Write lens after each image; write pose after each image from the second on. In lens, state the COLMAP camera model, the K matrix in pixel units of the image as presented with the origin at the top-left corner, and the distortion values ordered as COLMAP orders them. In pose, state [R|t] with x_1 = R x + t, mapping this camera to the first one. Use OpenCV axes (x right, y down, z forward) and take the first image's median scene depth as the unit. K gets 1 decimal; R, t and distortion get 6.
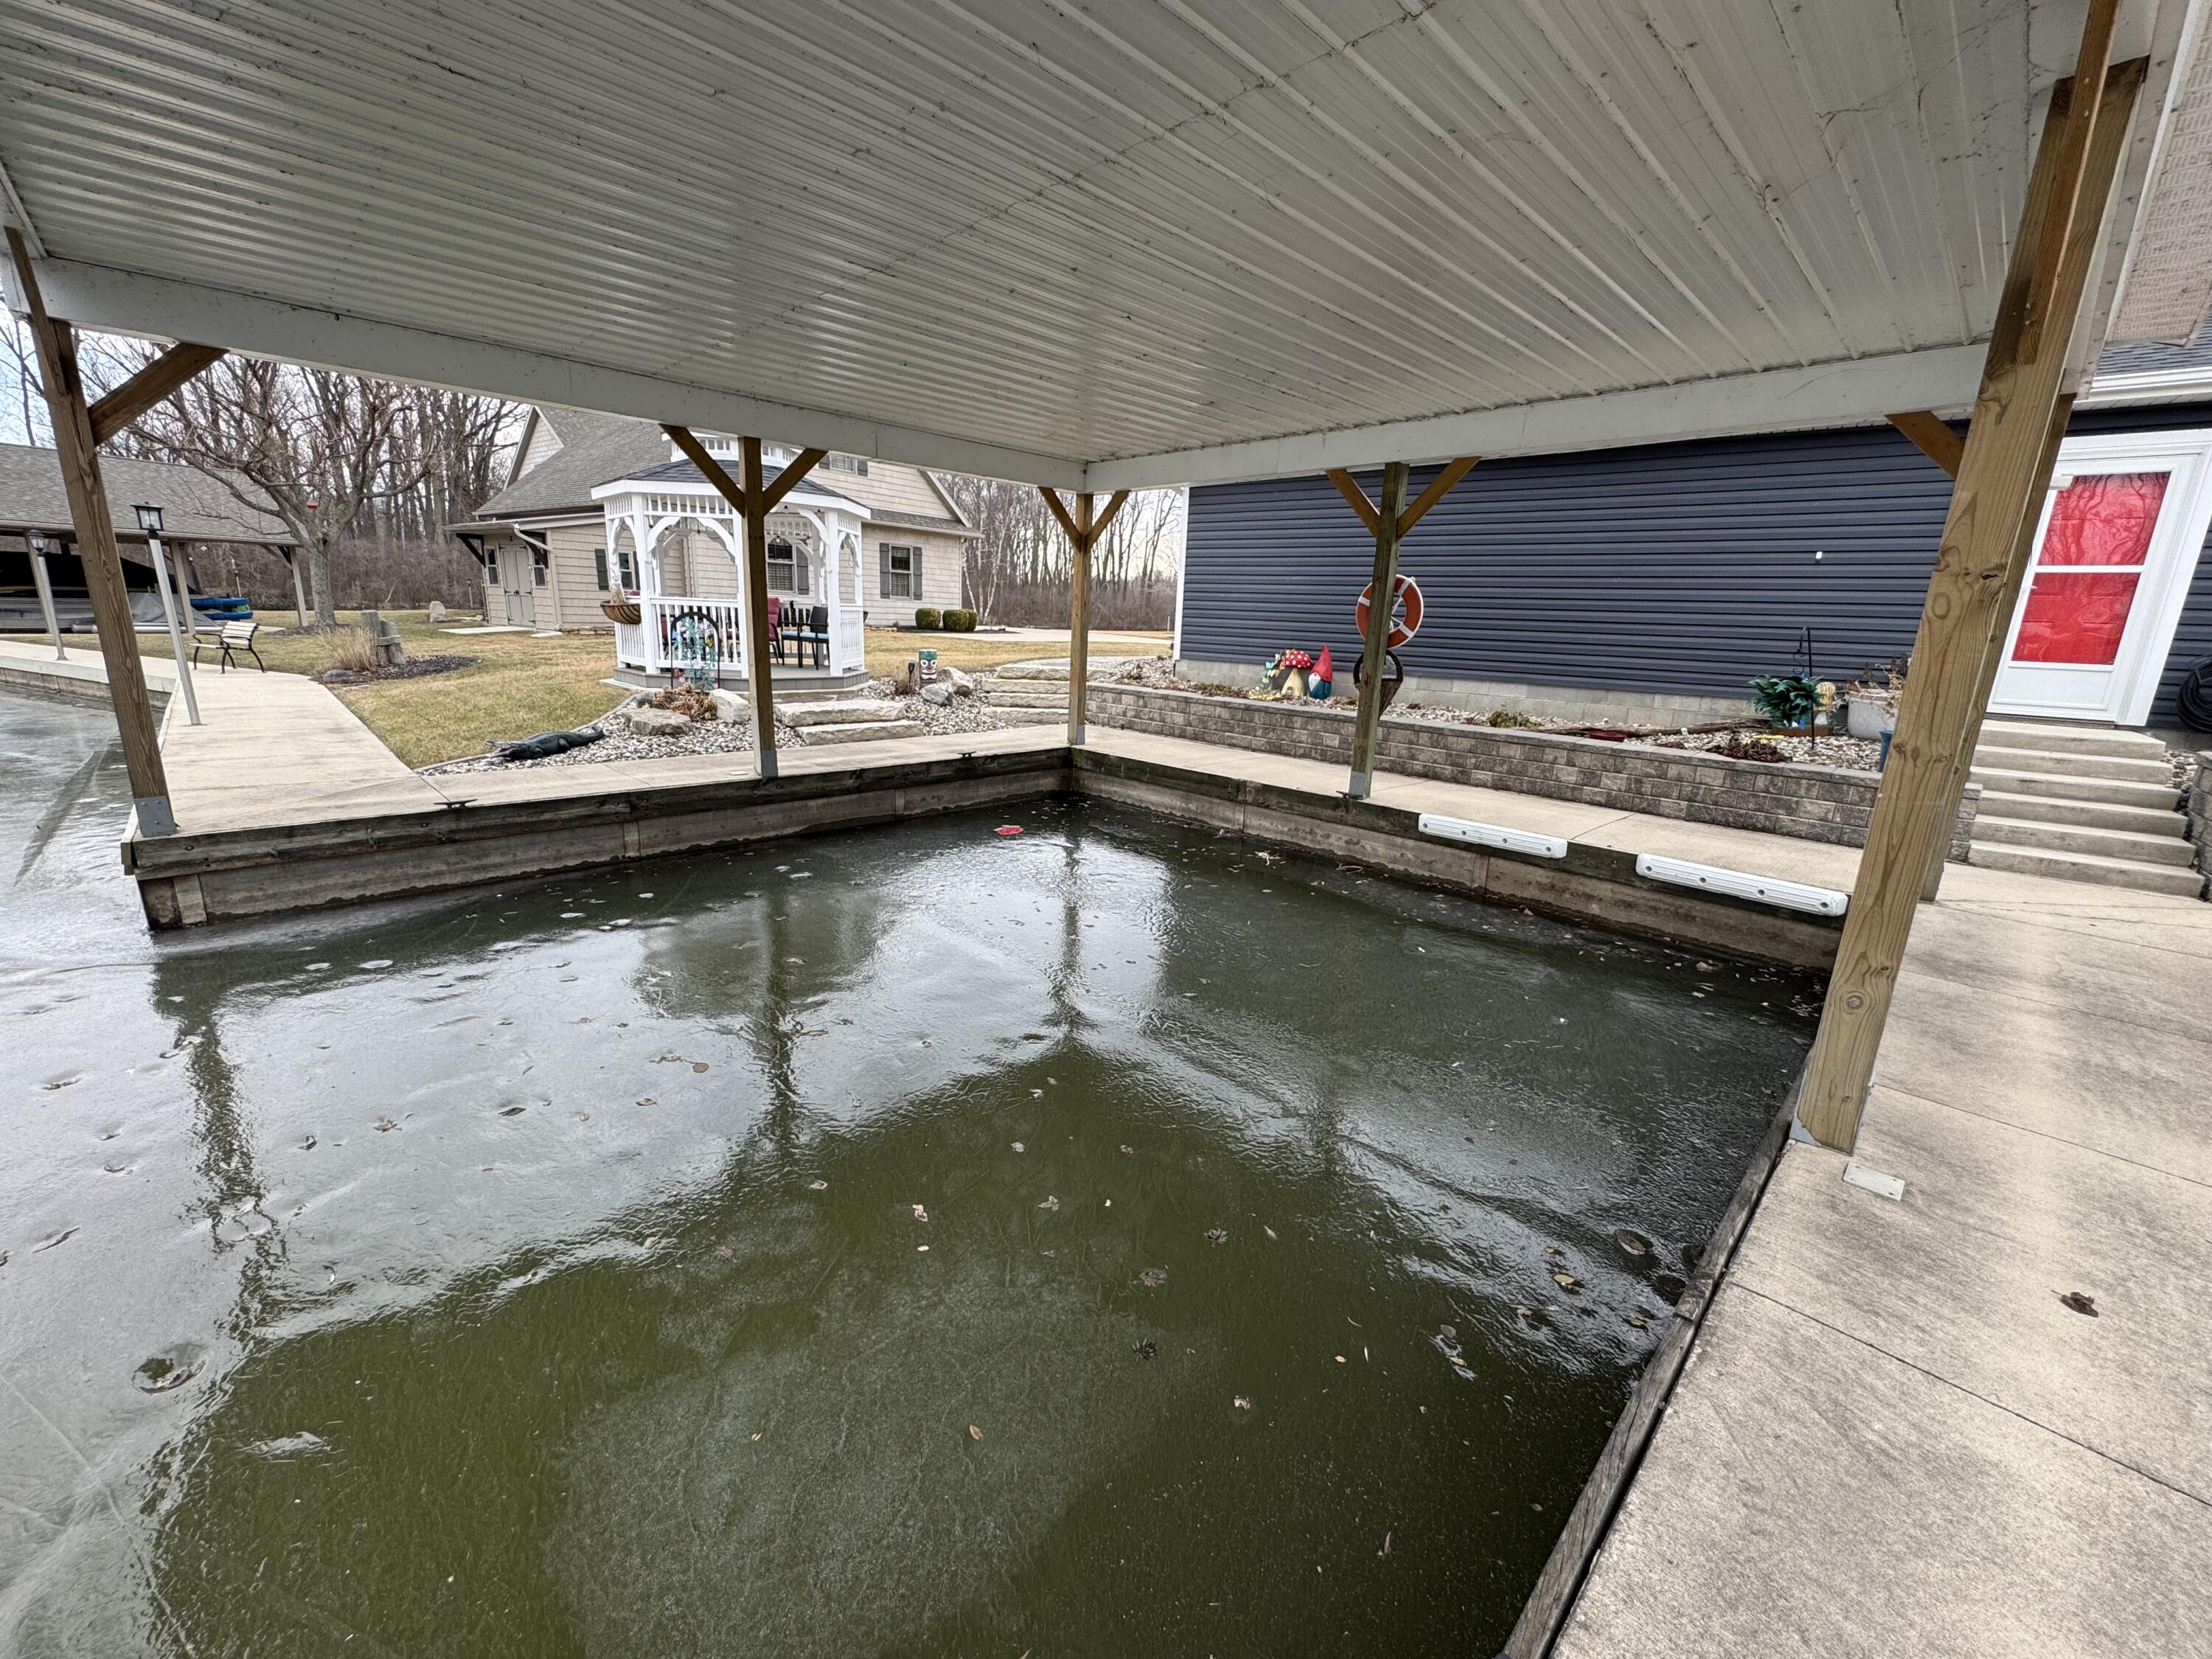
lens RADIAL K [[884.3, 0, 1106.0], [0, 884.3, 829.5], [0, 0, 1]] dist [-0.000094, 0.000678]
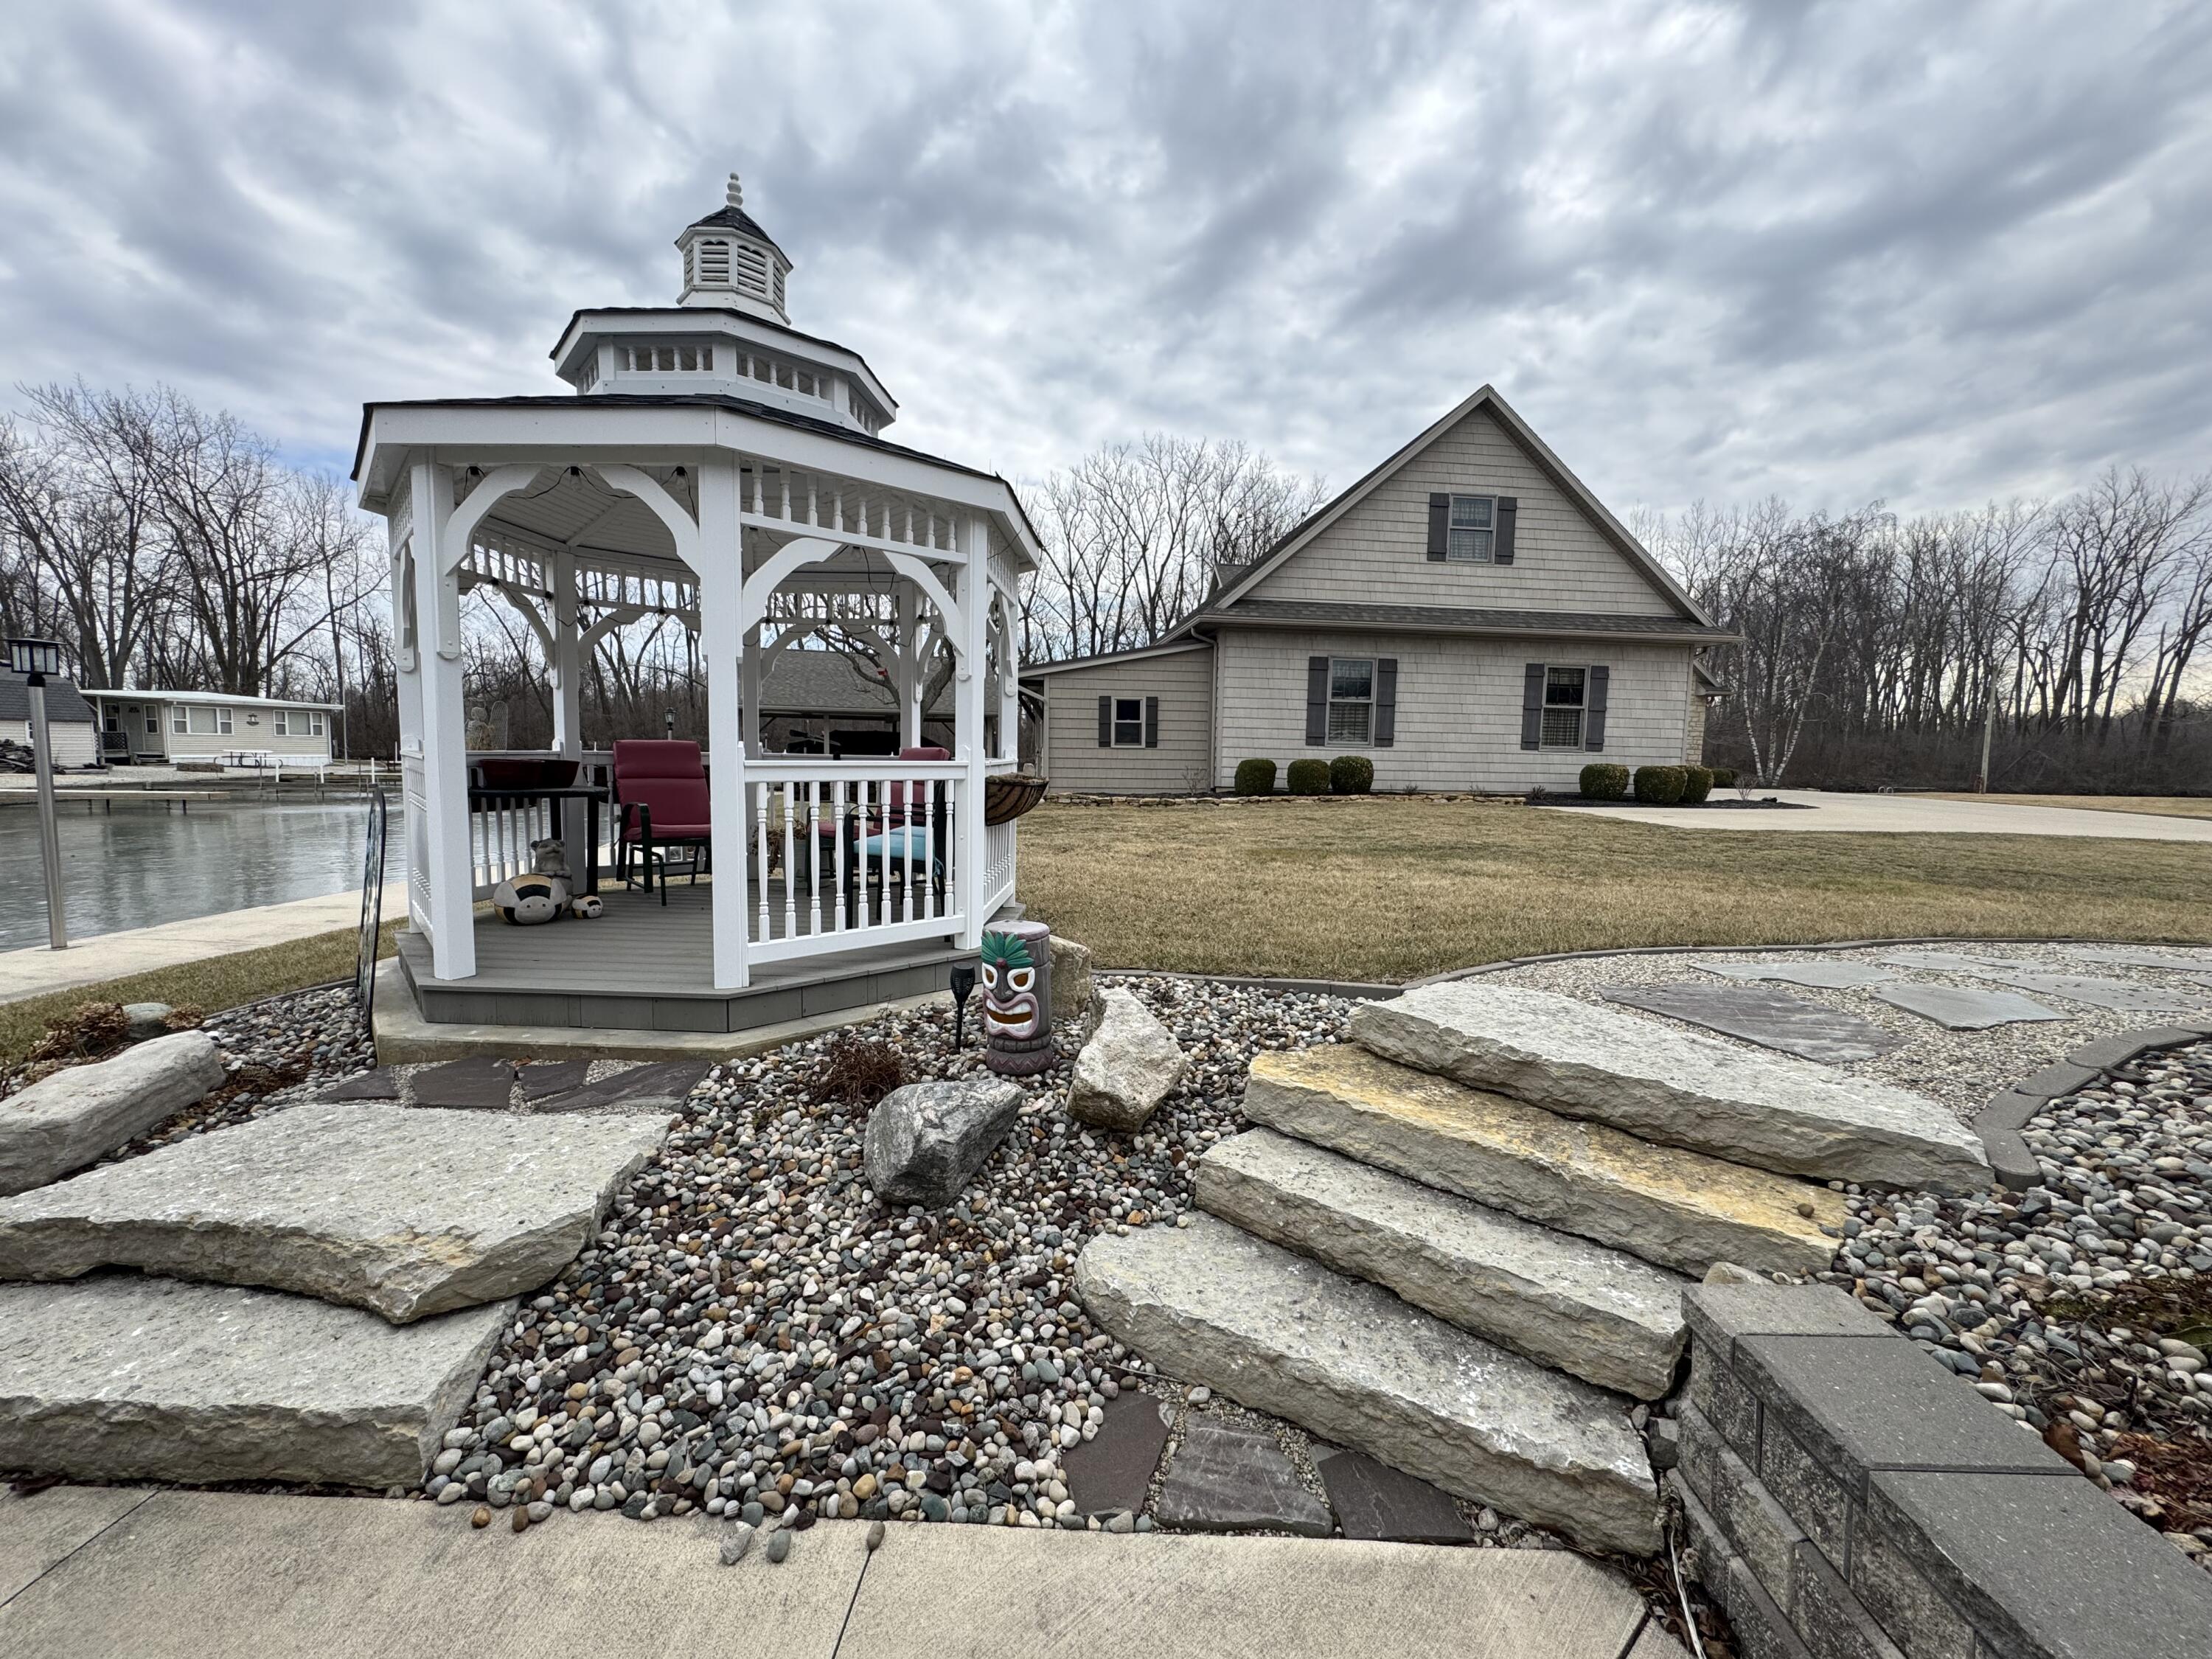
lens RADIAL K [[884.3, 0, 1106.0], [0, 884.3, 829.5], [0, 0, 1]] dist [-0.000094, 0.000678]
pose [[0.681362, 0.042460, -0.730714, 0.004021], [-0.167145, 0.980964, -0.098855, -0.092482], [0.712606, 0.189491, 0.675489, 0.368318]]
